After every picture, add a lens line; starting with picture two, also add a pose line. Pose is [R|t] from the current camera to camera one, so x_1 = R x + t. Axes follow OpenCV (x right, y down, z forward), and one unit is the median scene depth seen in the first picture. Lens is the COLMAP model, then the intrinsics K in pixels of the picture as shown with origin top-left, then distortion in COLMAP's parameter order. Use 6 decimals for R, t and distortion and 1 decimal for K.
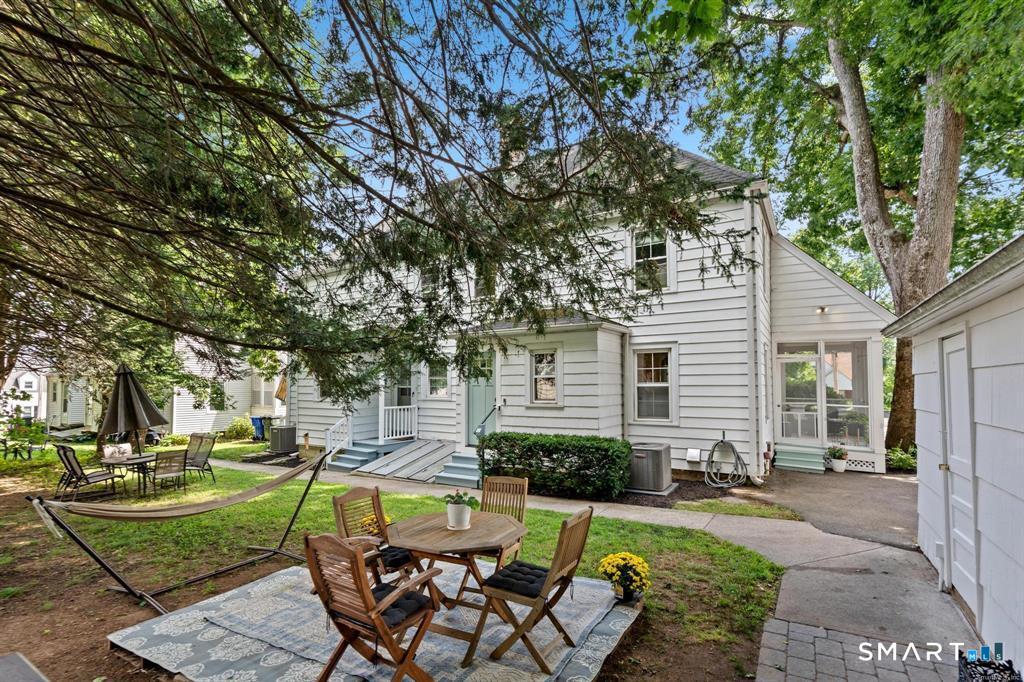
lens RADIAL K [[478.5, 0, 510.1], [0, 478.5, 366.5], [0, 0, 1]] dist [0.000341, 0.000047]
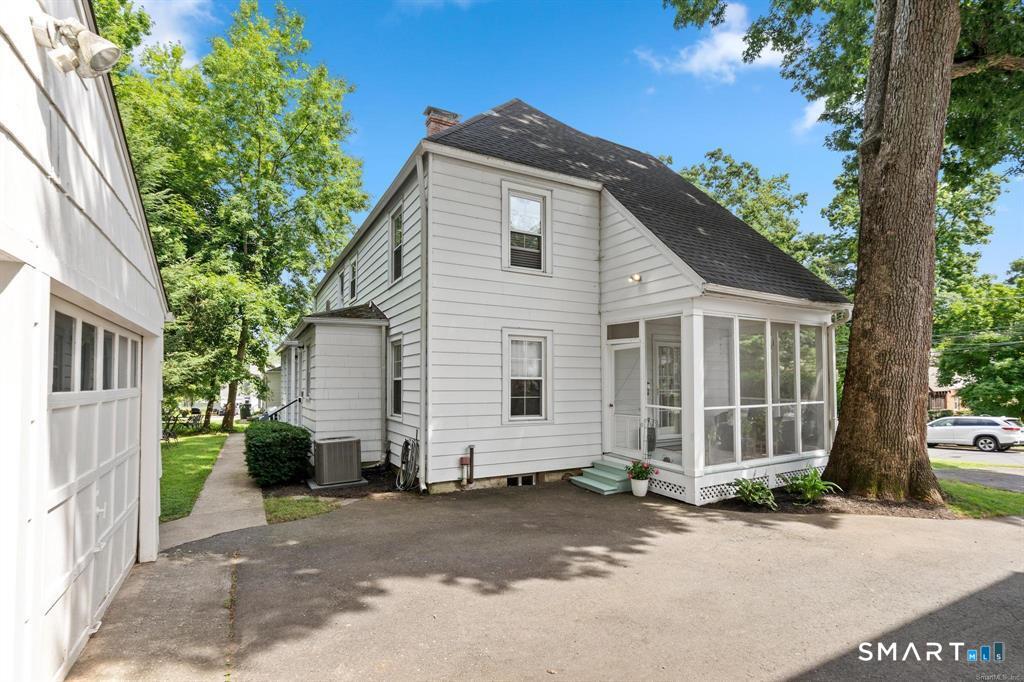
lens RADIAL K [[478.5, 0, 510.1], [0, 478.5, 366.5], [0, 0, 1]] dist [0.000341, 0.000047]
pose [[0.871603, -0.010438, -0.490100, 0.867933], [0.016959, 0.999817, 0.008867, 0.010440], [0.489918, -0.016040, 0.871621, 0.254166]]
